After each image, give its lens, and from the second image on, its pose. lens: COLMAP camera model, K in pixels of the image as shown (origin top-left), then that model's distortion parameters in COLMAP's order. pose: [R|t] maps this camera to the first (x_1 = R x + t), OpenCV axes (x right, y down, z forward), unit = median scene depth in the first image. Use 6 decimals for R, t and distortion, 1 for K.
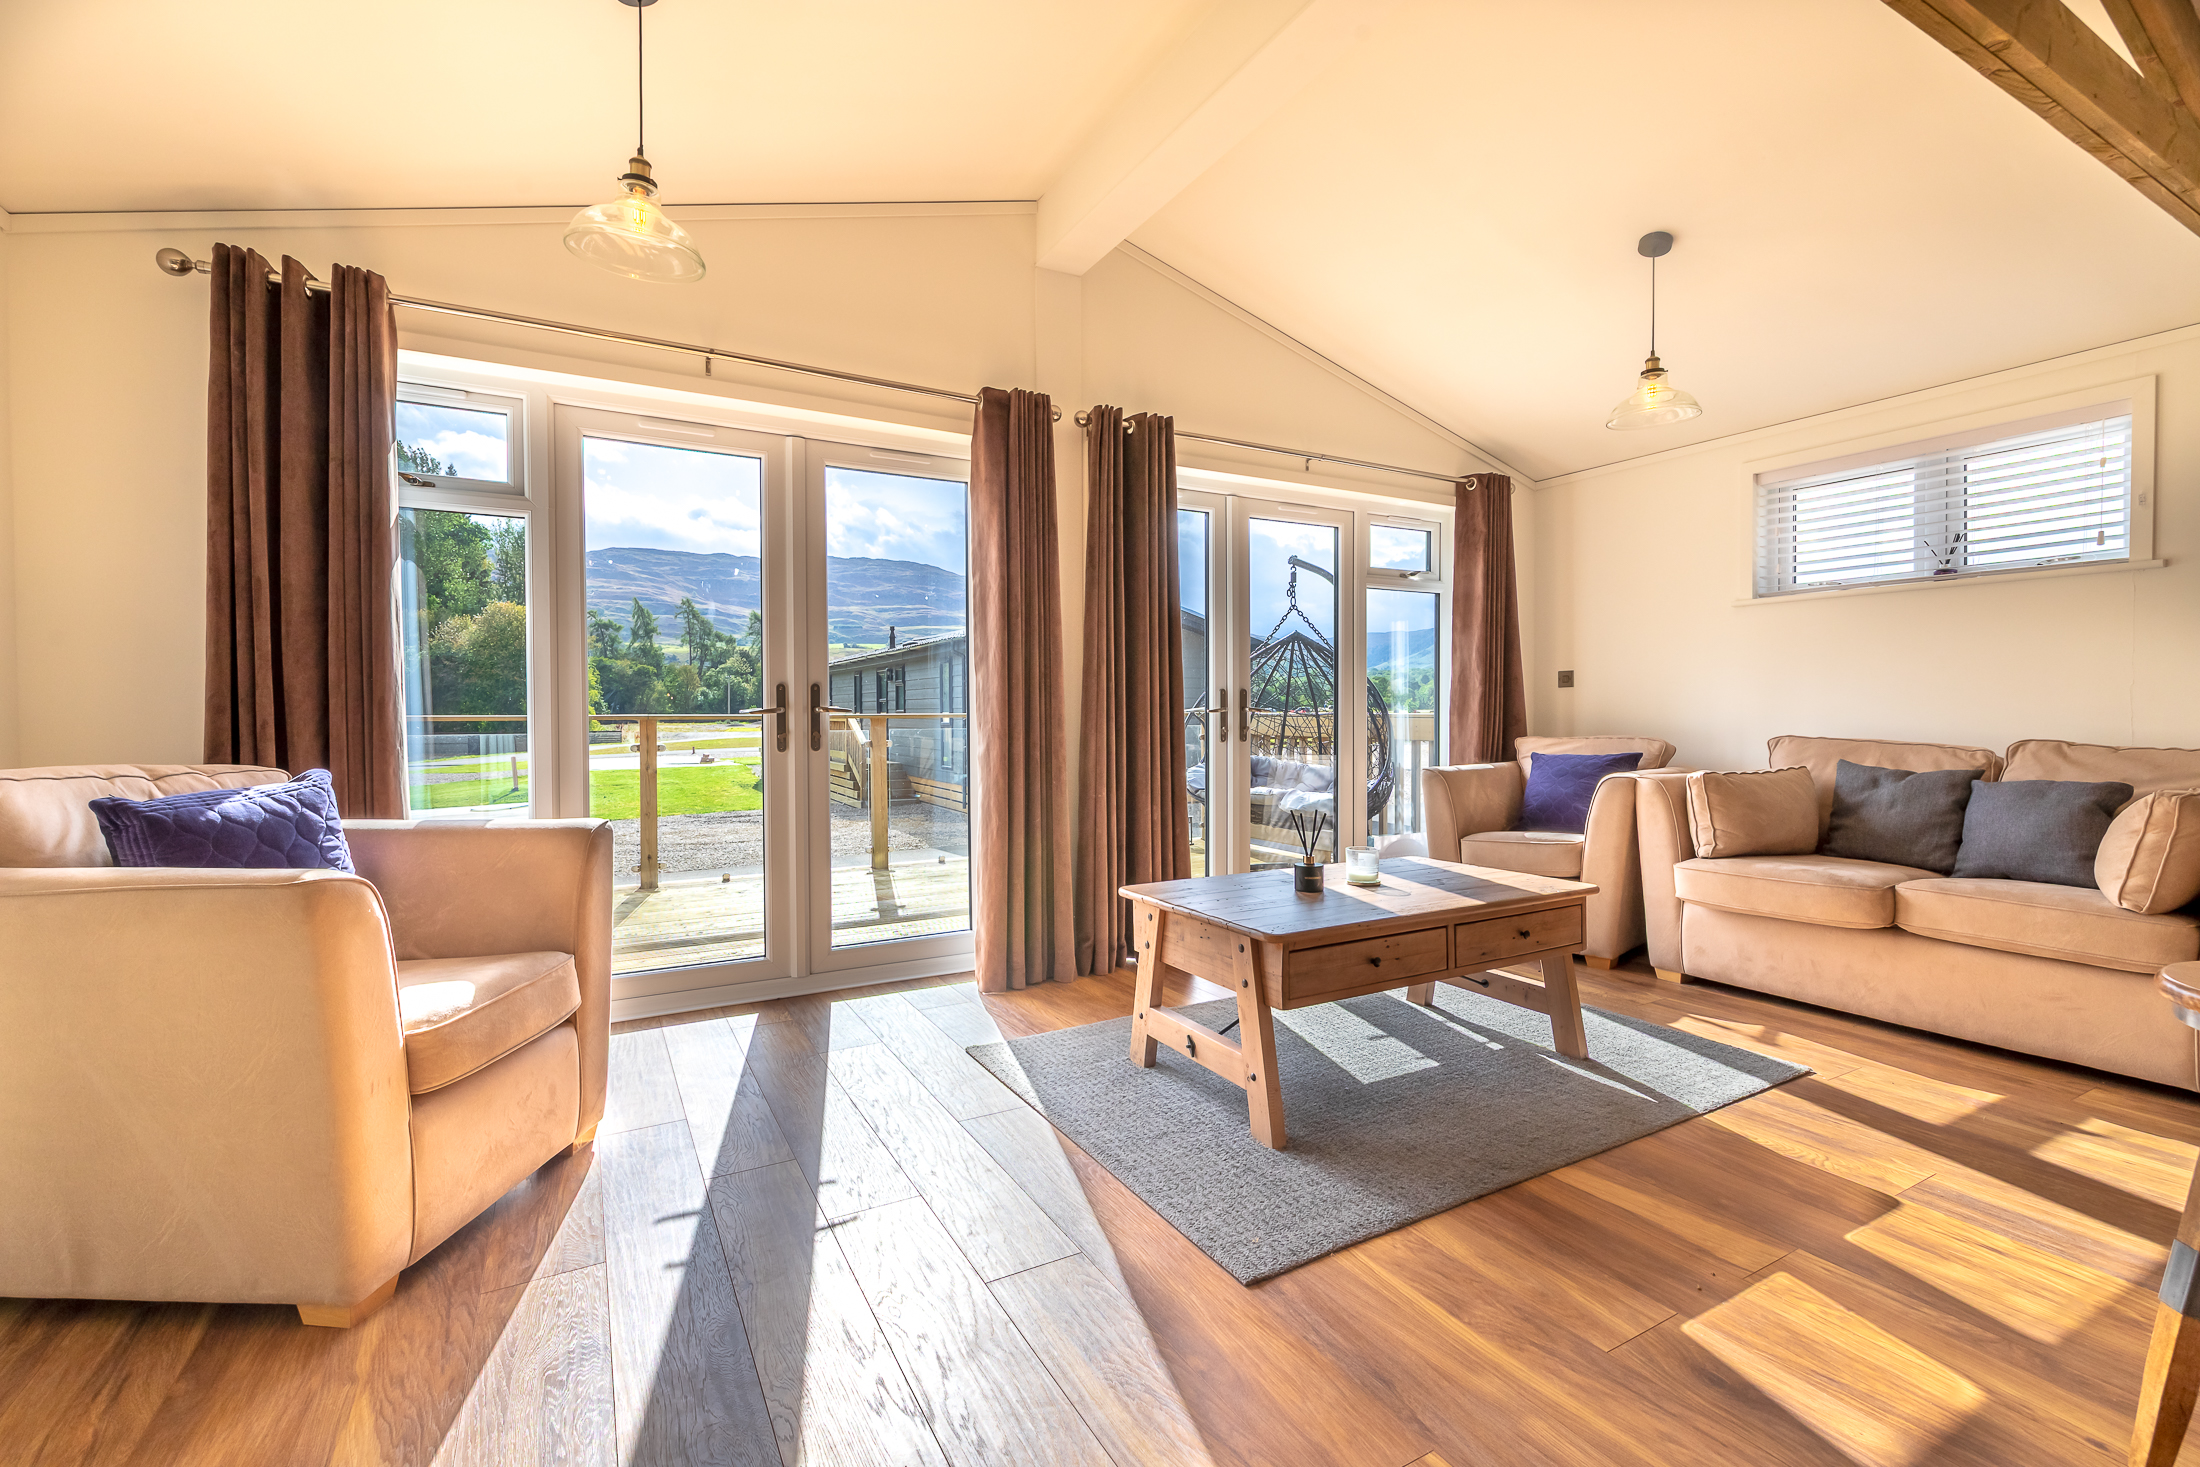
lens RADIAL K [[942.6, 0, 1094.8], [0, 942.6, 724.9], [0, 0, 1]] dist [-0.003174, -0.000531]
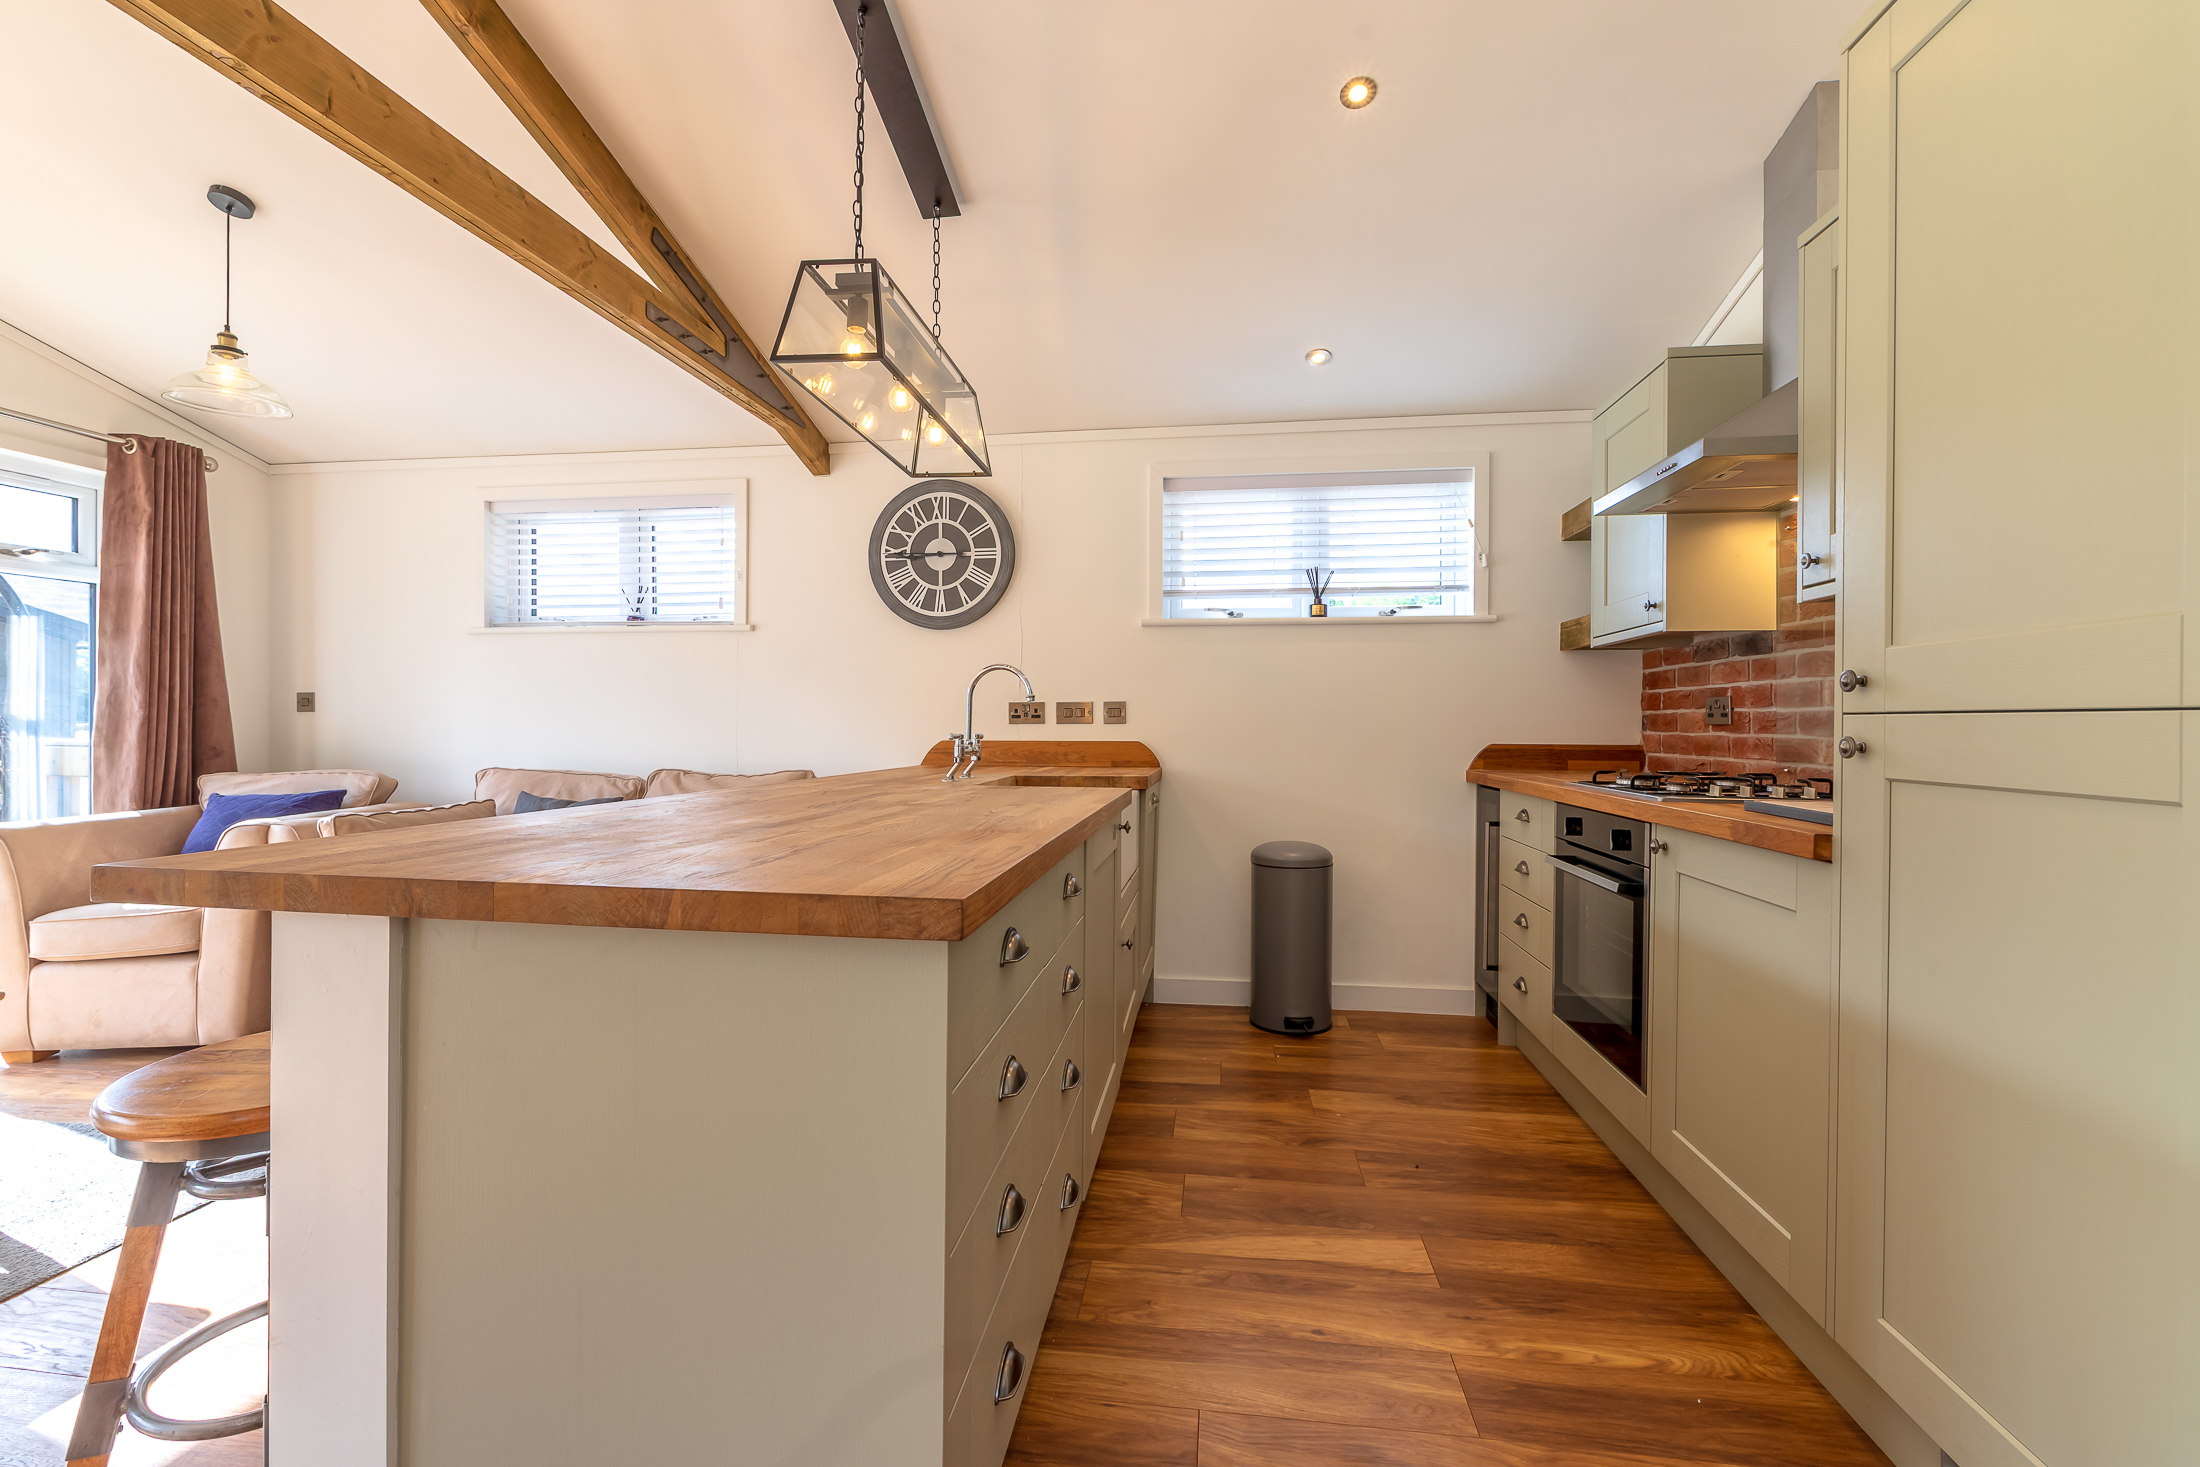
lens RADIAL K [[939.1, 0, 1096.0], [0, 939.1, 726.2], [0, 0, 1]] dist [-0.000843, -0.001097]
pose [[0.598308, 0.003106, 0.801260, 0.378520], [0.004958, 0.999959, -0.007578, -0.025694], [-0.801251, 0.008506, 0.598268, -0.127508]]
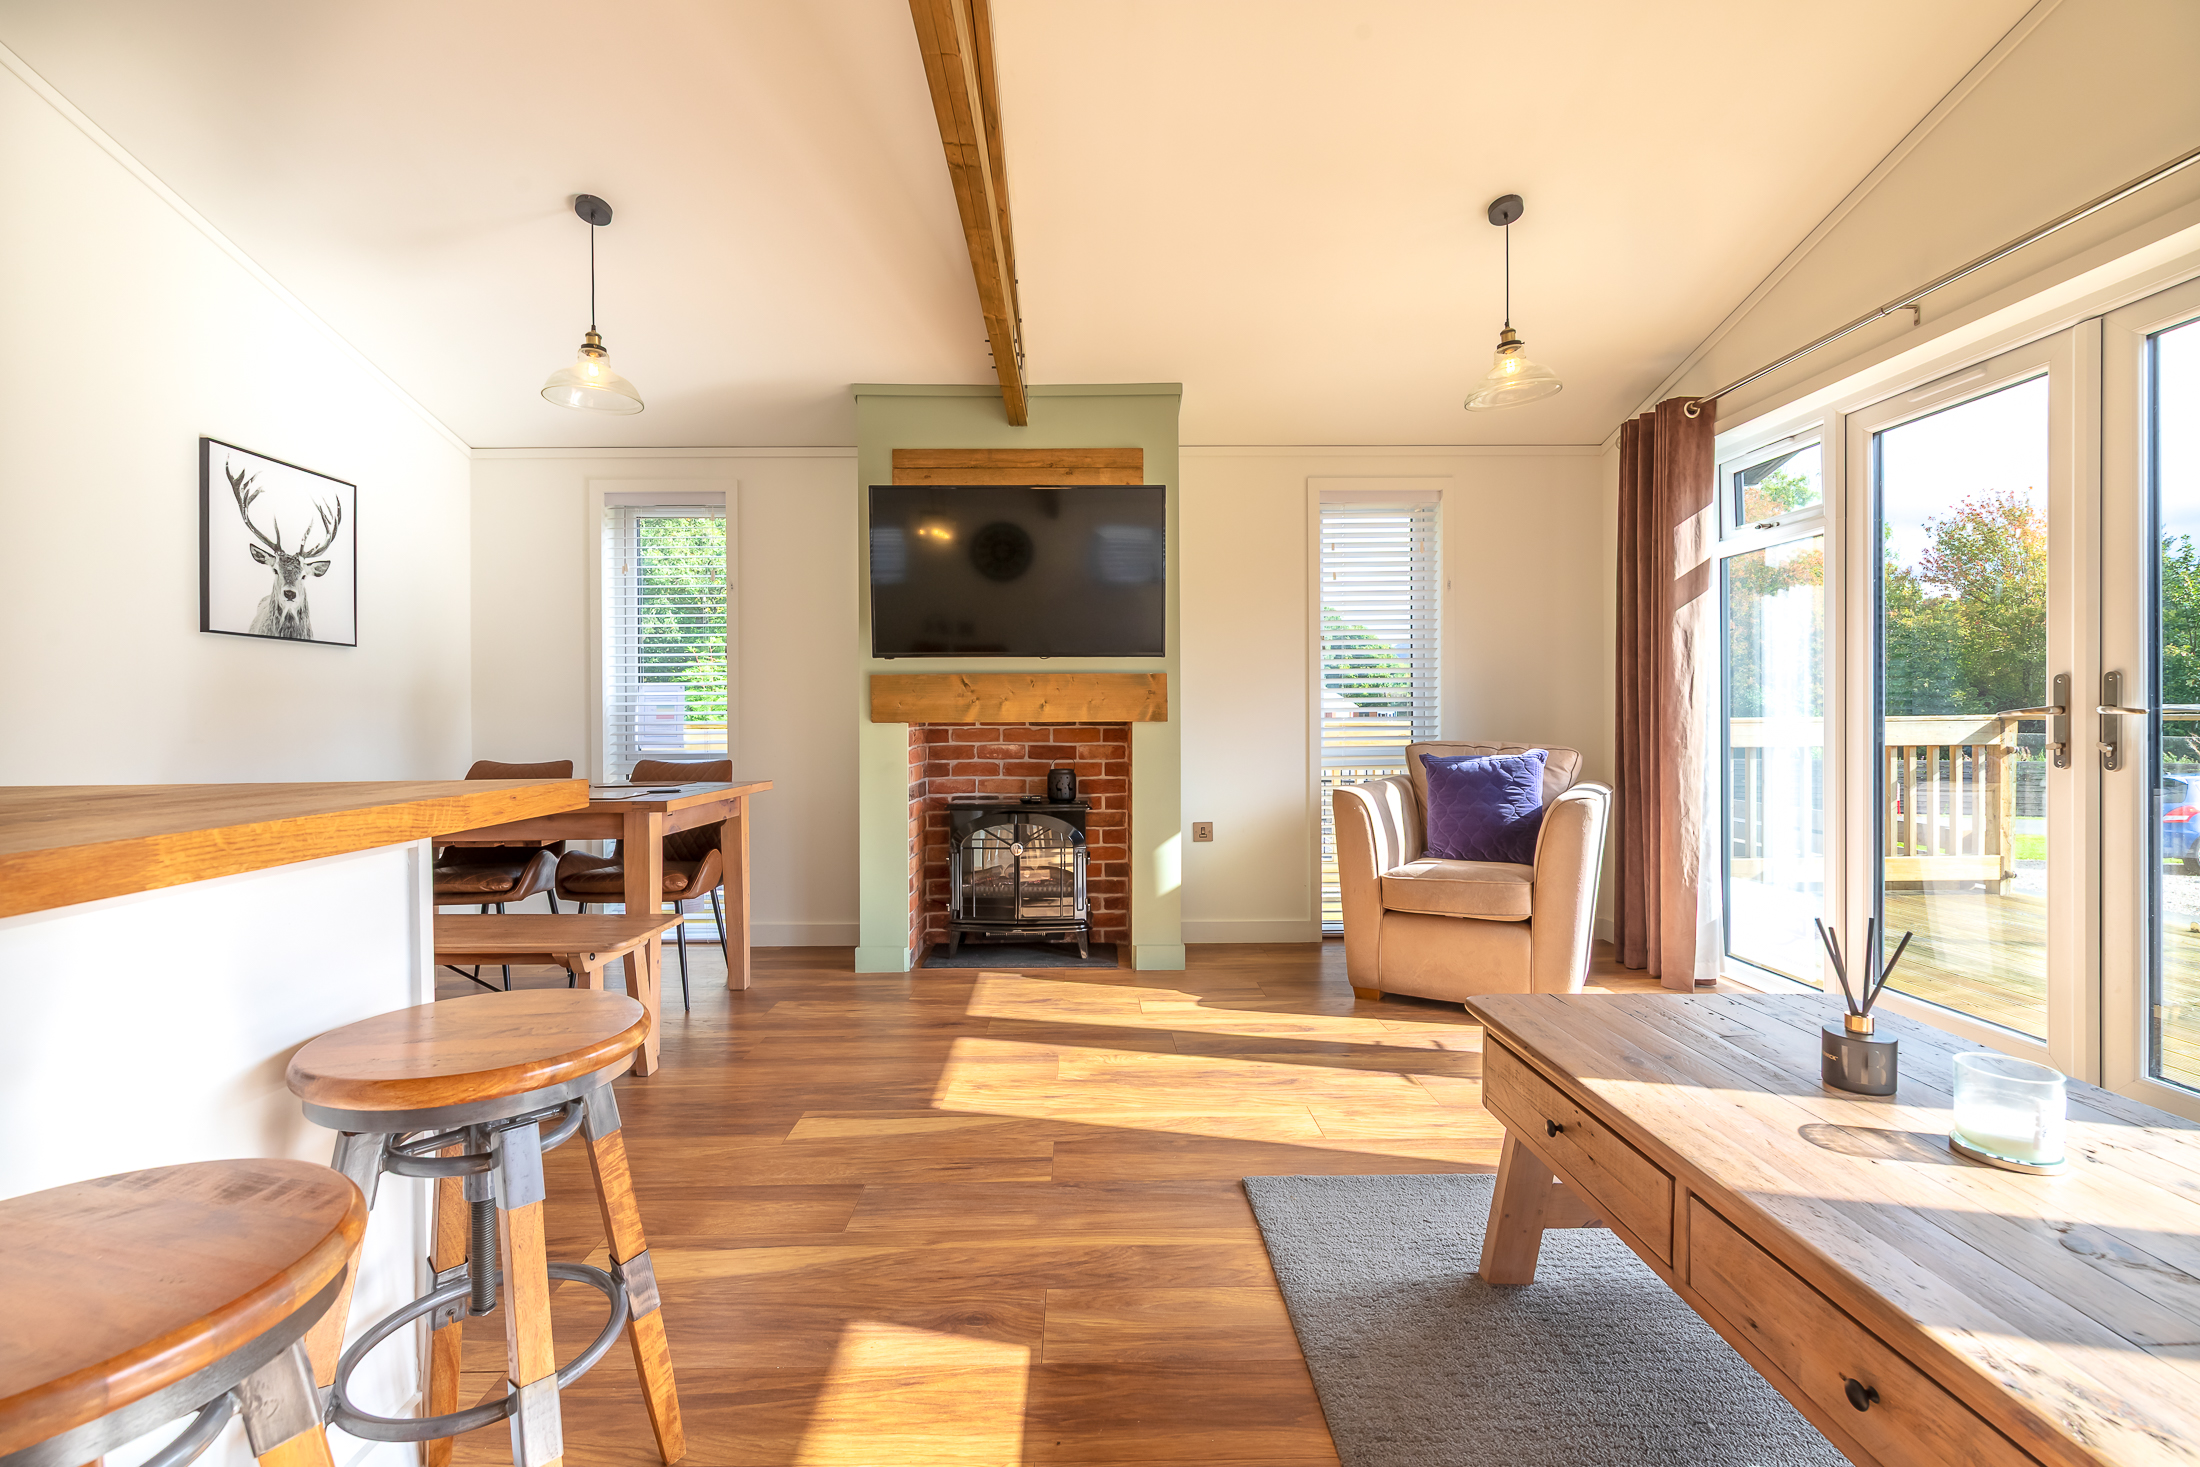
lens RADIAL K [[939.1, 0, 1096.0], [0, 939.1, 726.2], [0, 0, 1]] dist [-0.000843, -0.001097]
pose [[-0.471659, 0.014256, -0.881666, 0.678283], [-0.005112, 0.999808, 0.018901, -0.014534], [0.881766, 0.013422, -0.471496, 0.711391]]
